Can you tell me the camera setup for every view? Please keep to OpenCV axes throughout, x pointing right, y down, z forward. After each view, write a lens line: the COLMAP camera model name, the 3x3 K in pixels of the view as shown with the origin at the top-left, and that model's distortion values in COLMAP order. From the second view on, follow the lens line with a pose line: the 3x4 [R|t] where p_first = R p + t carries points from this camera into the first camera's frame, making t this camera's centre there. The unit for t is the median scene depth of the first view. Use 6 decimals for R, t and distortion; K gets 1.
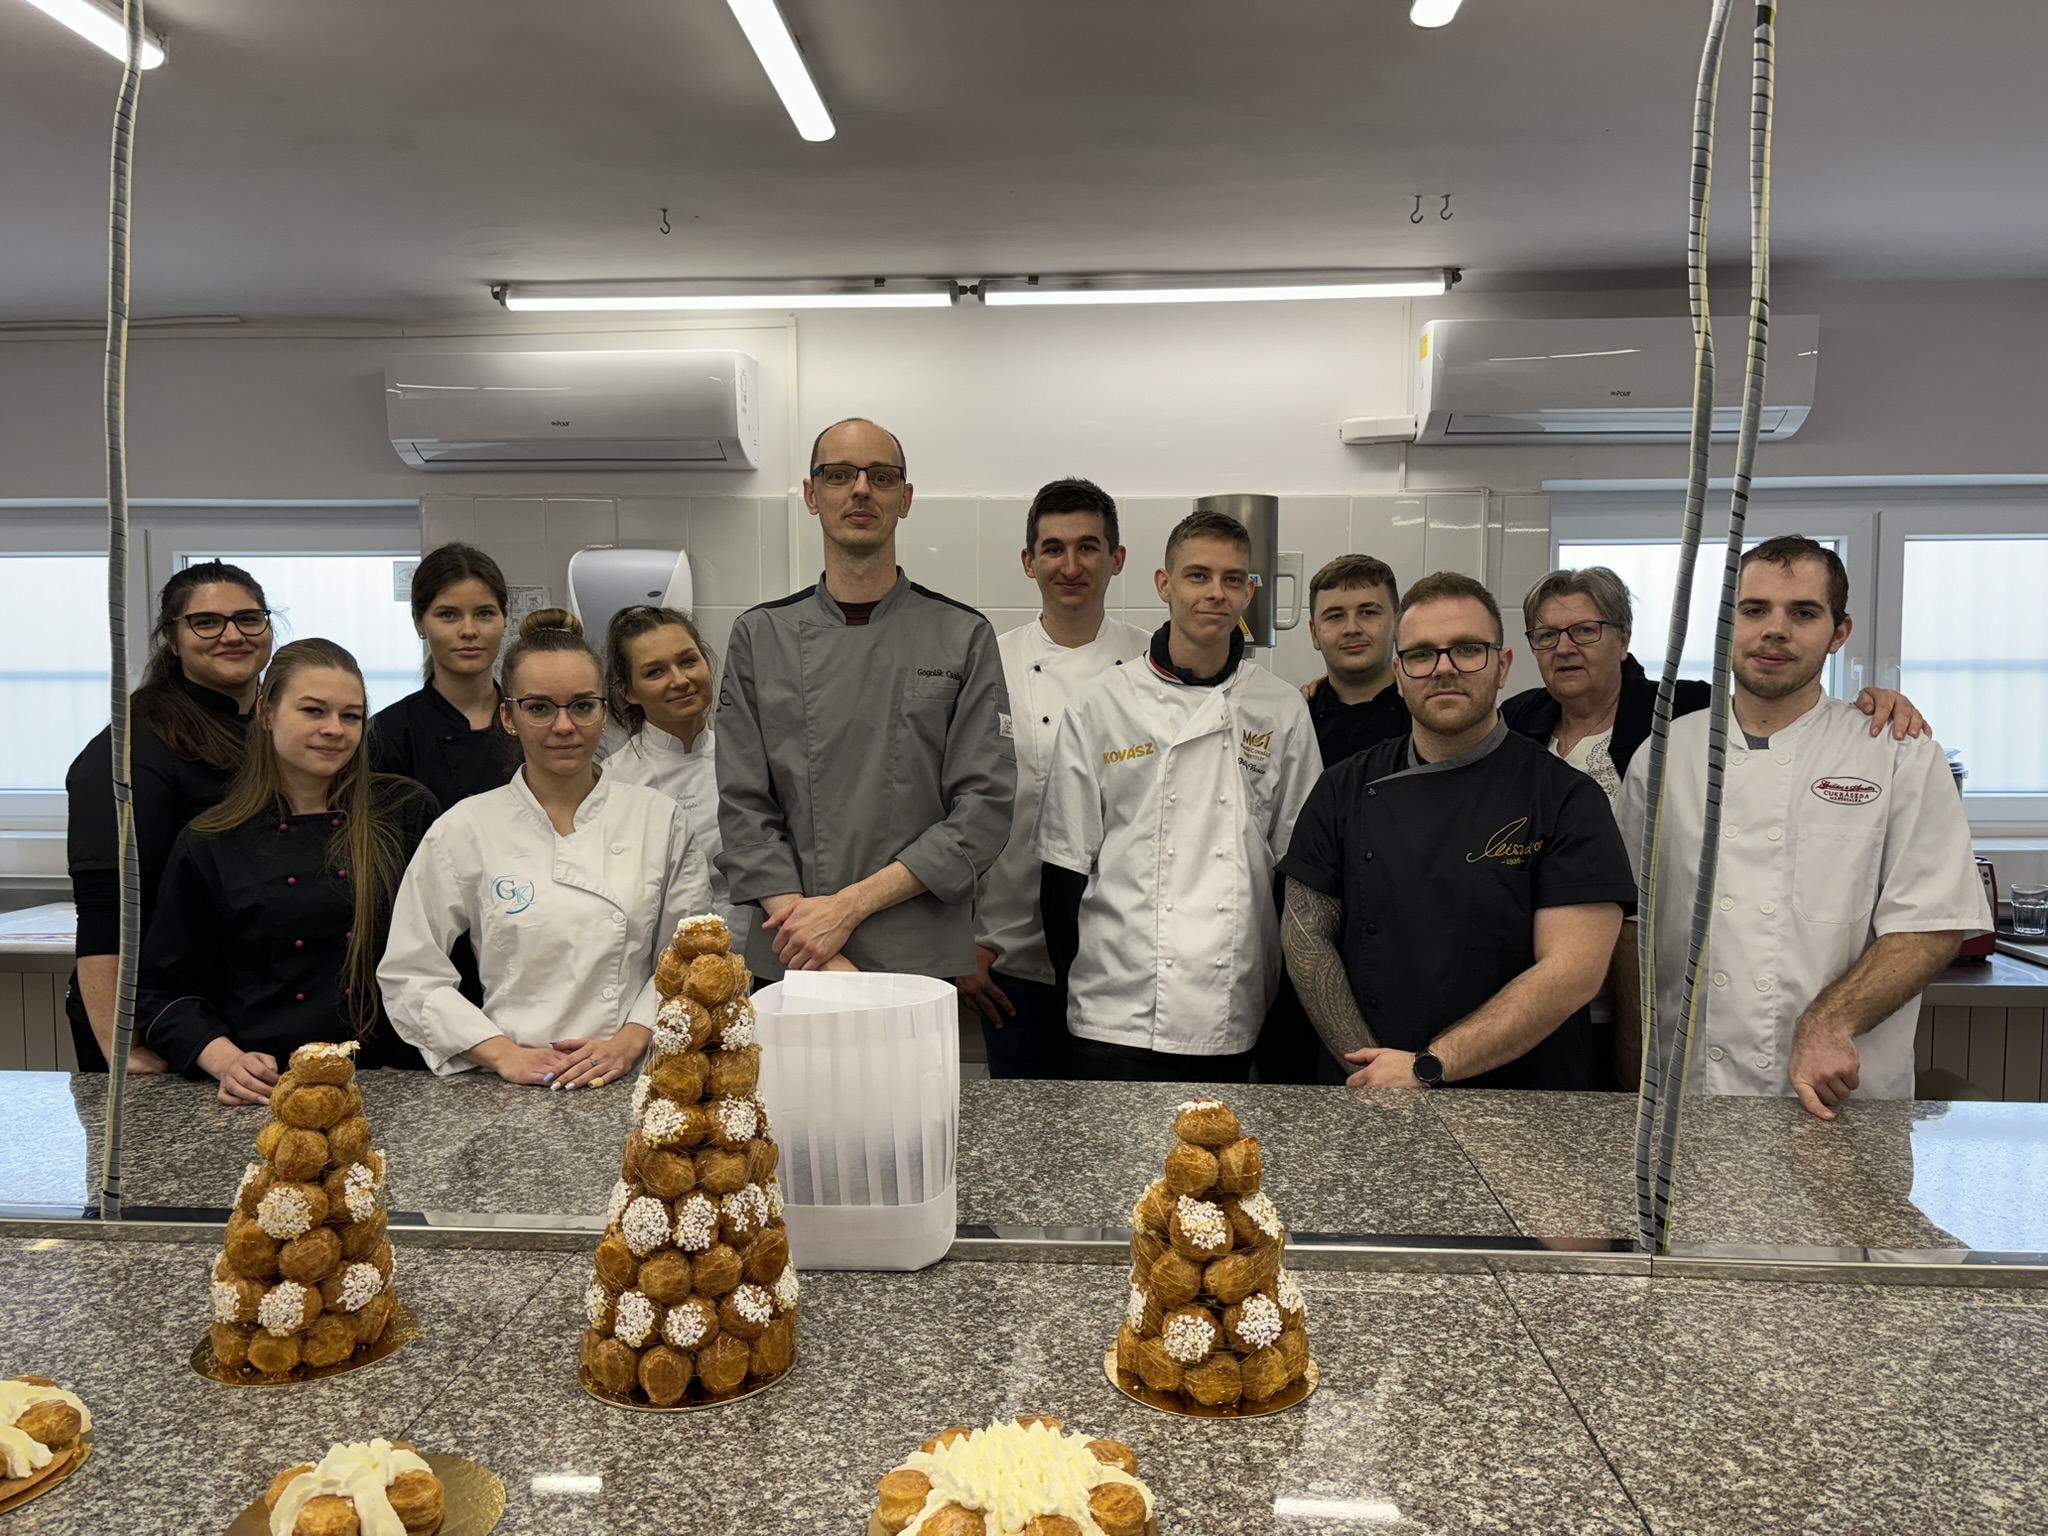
lens RADIAL K [[1522.8, 0, 1119.7], [0, 1522.8, 742.4], [0, 0, 1]] dist [0.006756, -0.005992]
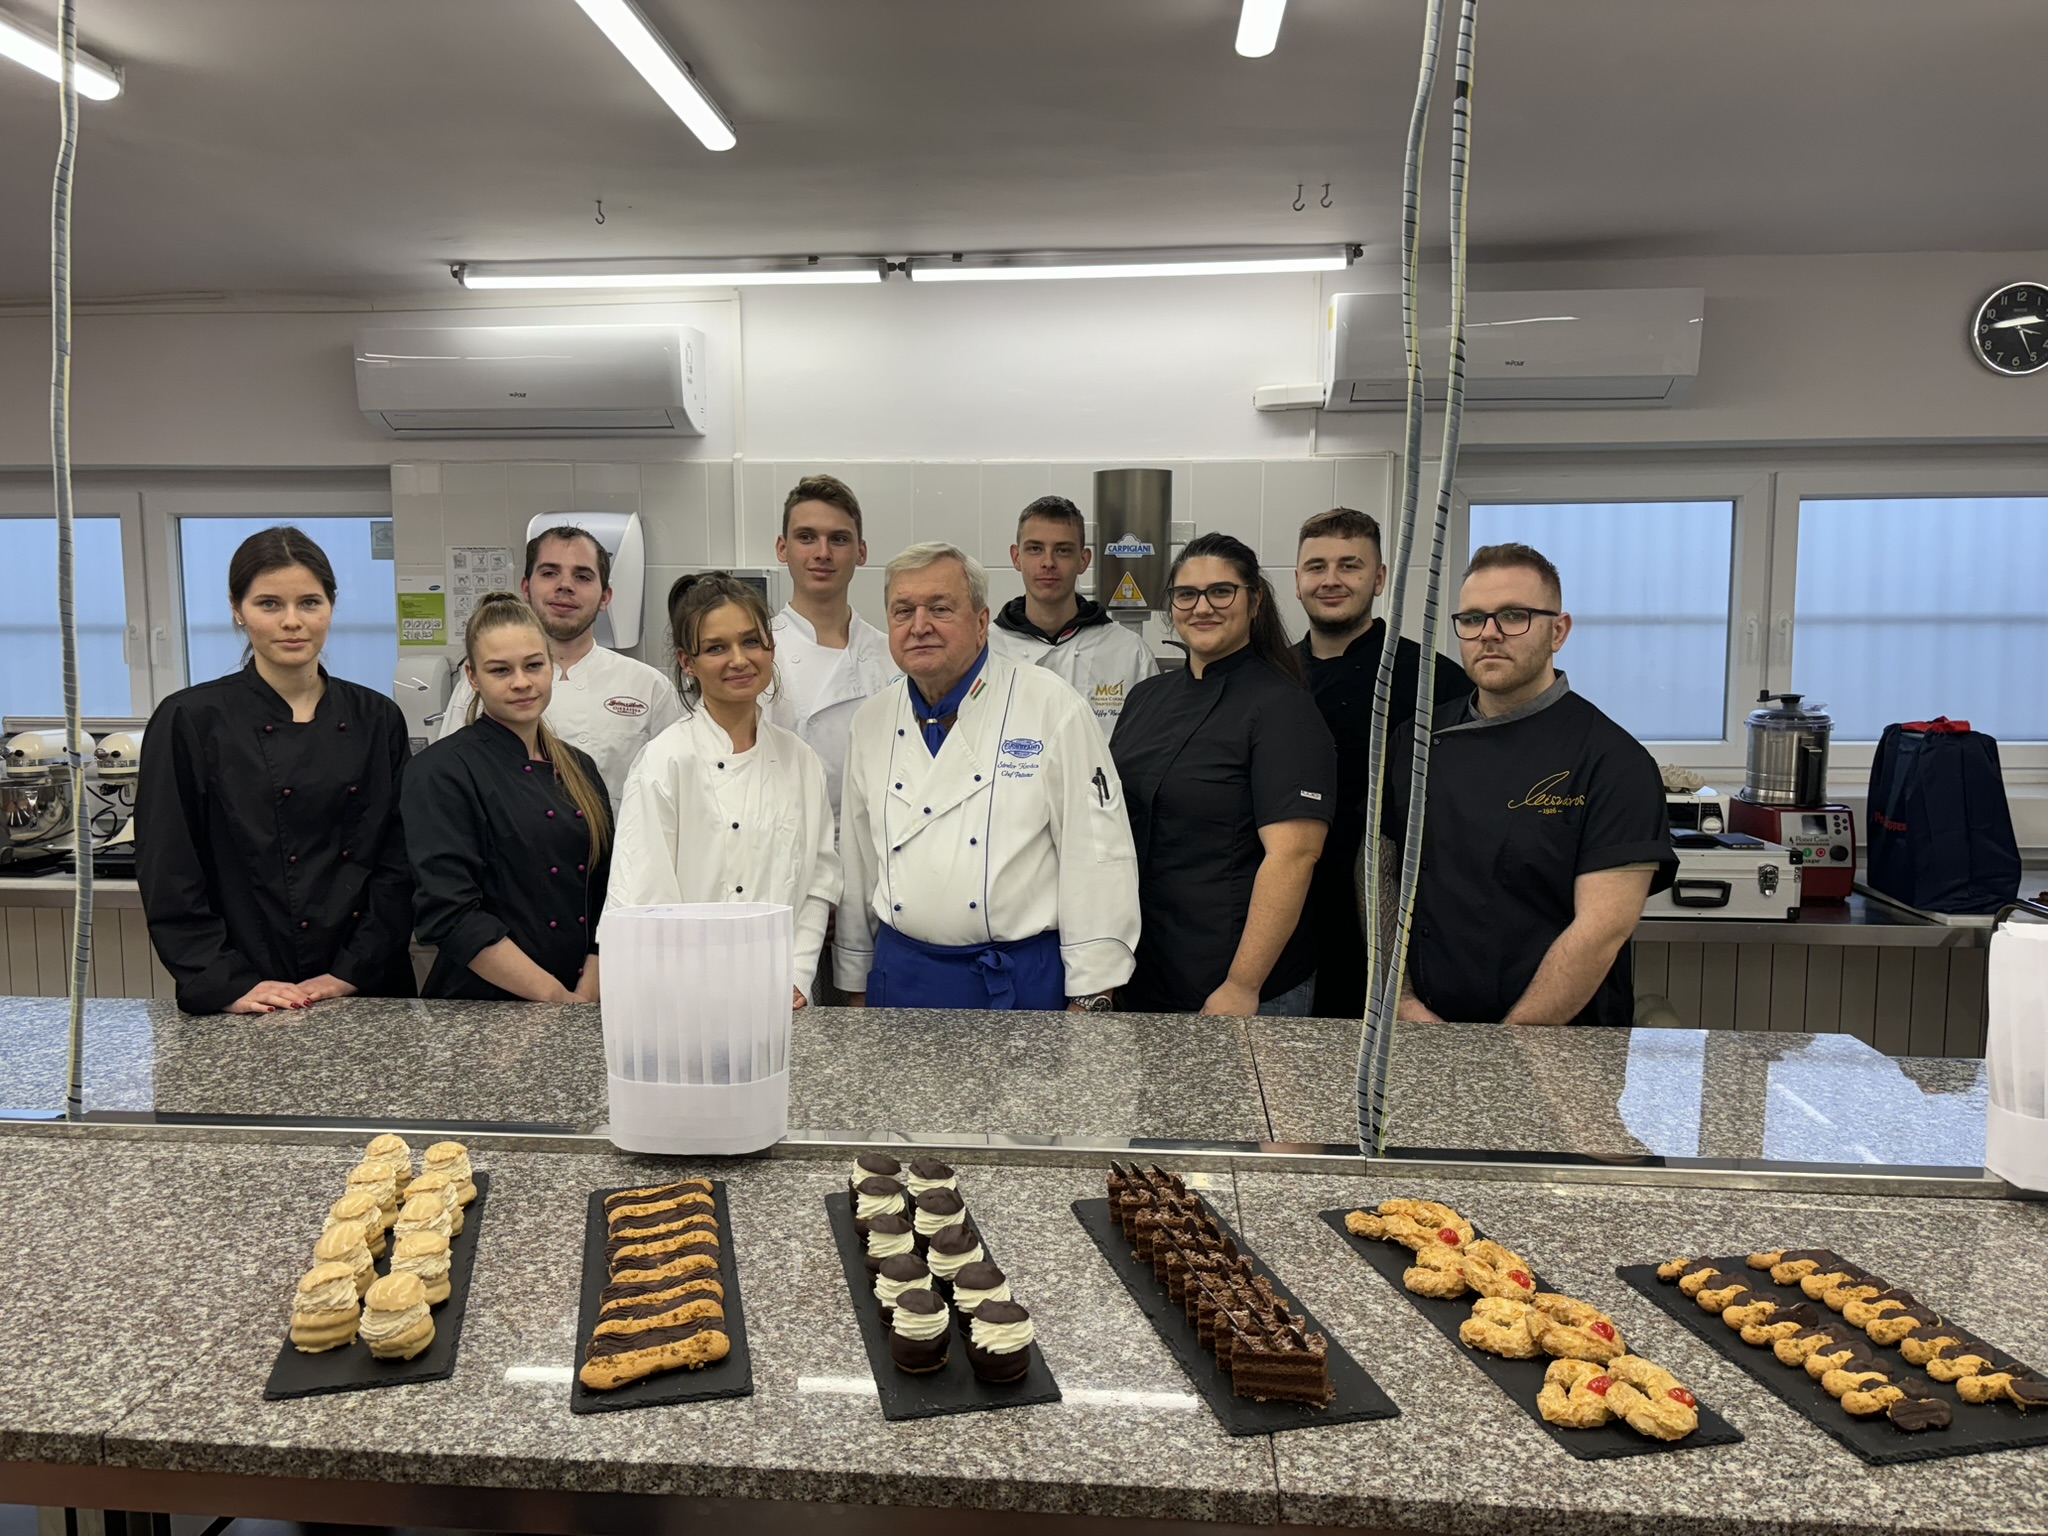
lens RADIAL K [[1522.8, 0, 1111.1], [0, 1522.8, 726.8], [0, 0, 1]] dist [0.006756, -0.005992]
pose [[0.999809, 0.000484, -0.019515, 0.149338], [0.000197, 0.999391, 0.034898, -0.030916], [0.019520, -0.034896, 0.999200, -0.141047]]
